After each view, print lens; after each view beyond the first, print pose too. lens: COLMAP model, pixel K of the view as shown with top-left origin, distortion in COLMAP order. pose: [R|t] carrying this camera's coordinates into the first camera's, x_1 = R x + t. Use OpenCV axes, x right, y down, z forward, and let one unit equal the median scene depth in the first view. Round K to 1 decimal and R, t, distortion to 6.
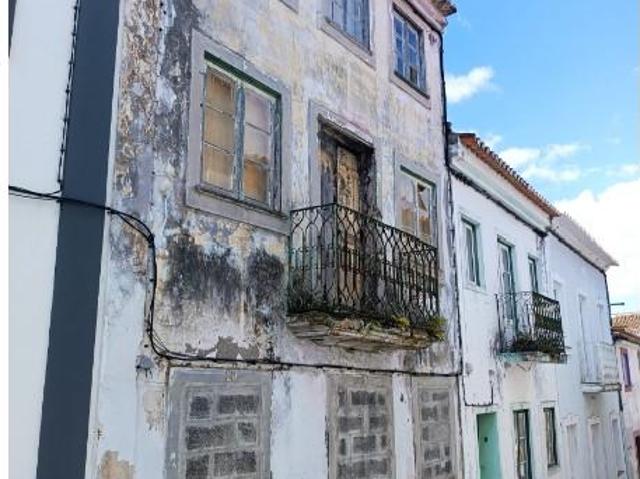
lens RADIAL K [[600.4, 0, 320.0], [0, 600.4, 239.5], [0, 0, 1]] dist [0.073850, -0.152637]
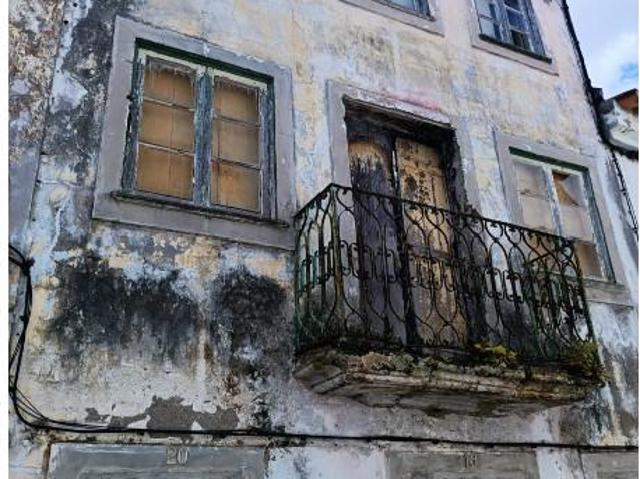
lens RADIAL K [[600.4, 0, 320.0], [0, 600.4, 239.5], [0, 0, 1]] dist [0.073850, -0.152637]
pose [[0.895344, -0.218823, -0.387912, 0.272727], [0.144299, 0.966522, -0.212162, 0.147677], [0.421351, 0.133983, 0.896946, 0.409037]]
